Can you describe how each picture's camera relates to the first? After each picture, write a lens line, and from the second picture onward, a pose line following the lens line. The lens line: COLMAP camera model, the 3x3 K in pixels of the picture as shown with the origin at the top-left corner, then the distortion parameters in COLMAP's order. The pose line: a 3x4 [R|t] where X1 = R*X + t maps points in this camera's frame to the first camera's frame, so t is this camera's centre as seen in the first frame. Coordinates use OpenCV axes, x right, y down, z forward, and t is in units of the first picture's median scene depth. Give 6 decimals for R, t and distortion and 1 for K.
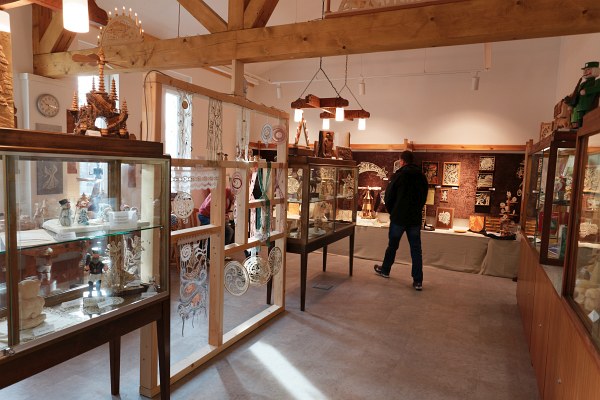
lens RADIAL K [[403.6, 0, 299.7], [0, 403.6, 199.8], [0, 0, 1]] dist [0.007821, 0.004844]
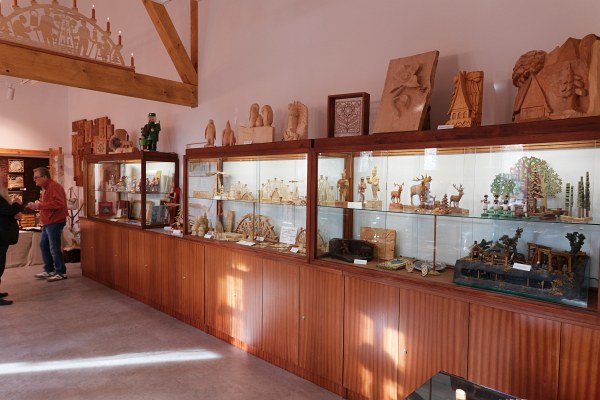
lens RADIAL K [[403.6, 0, 300.9], [0, 403.6, 199.8], [0, 0, 1]] dist [0.007821, 0.004844]
pose [[0.307313, -0.074628, 0.948678, -0.368448], [0.070998, 0.995940, 0.055346, -0.005359], [-0.948956, 0.050346, 0.311363, -0.071421]]
